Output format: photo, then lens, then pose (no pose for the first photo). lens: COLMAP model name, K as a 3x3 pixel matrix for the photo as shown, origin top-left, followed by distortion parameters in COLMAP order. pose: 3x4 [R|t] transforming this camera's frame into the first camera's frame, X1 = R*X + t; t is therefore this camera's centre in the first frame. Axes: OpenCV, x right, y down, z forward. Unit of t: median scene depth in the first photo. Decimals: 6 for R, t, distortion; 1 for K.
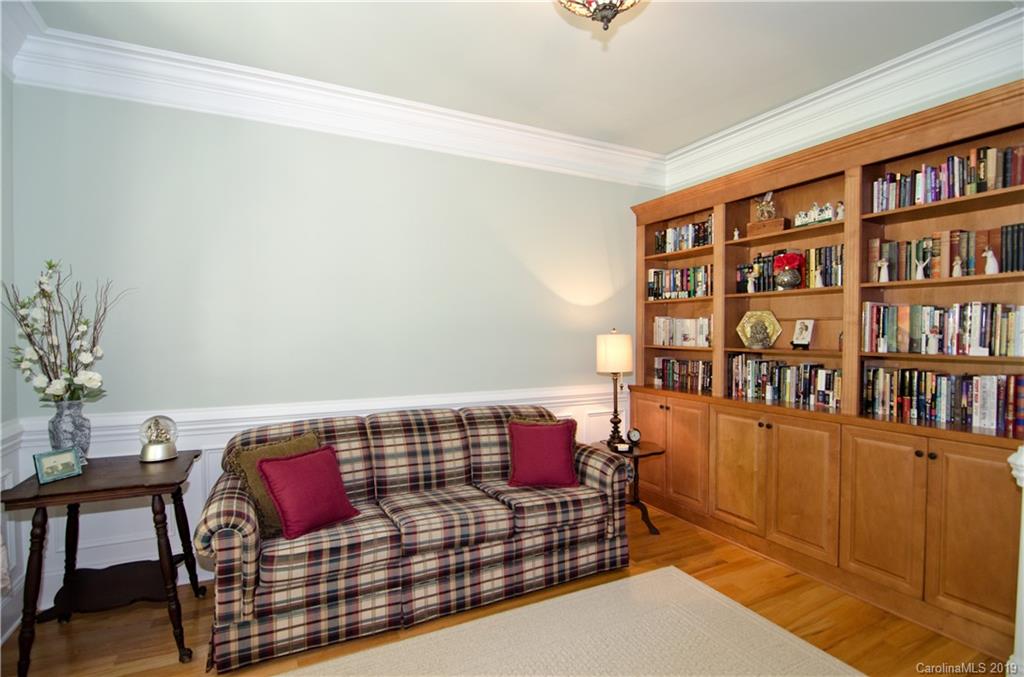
lens RADIAL K [[496.5, 0, 512.9], [0, 496.5, 341.4], [0, 0, 1]] dist [-0.015479, -0.003272]
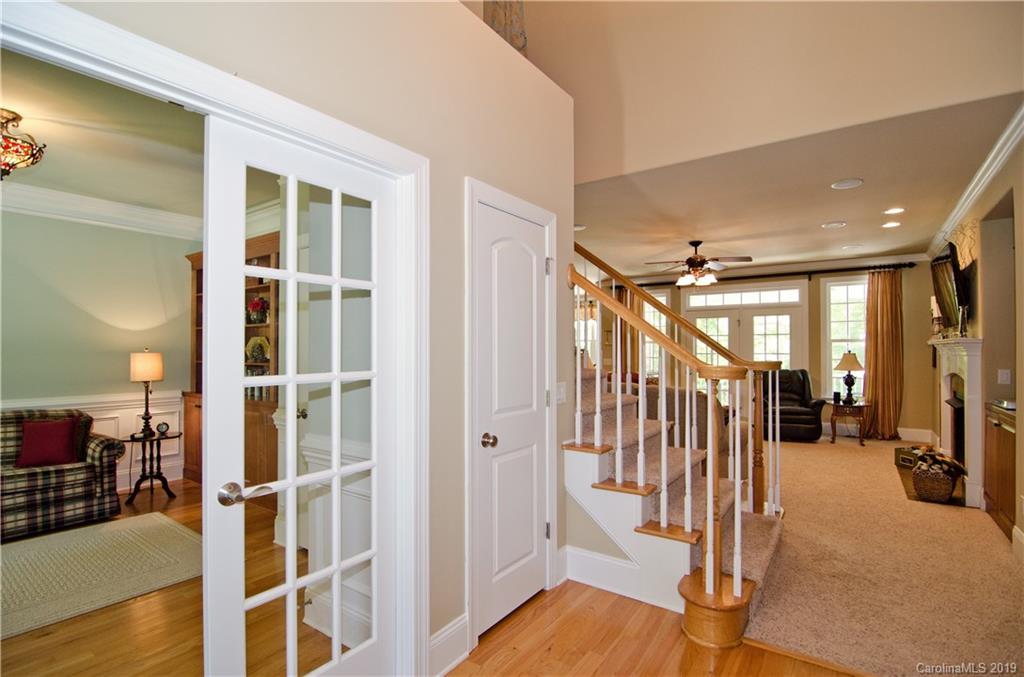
lens RADIAL K [[496.5, 0, 506.4], [0, 496.5, 339.9], [0, 0, 1]] dist [-0.015479, -0.003272]
pose [[0.898889, 0.002532, 0.438168, 0.618812], [0.012888, 0.999398, -0.032214, 0.007851], [-0.437986, 0.034604, 0.898316, -0.776883]]
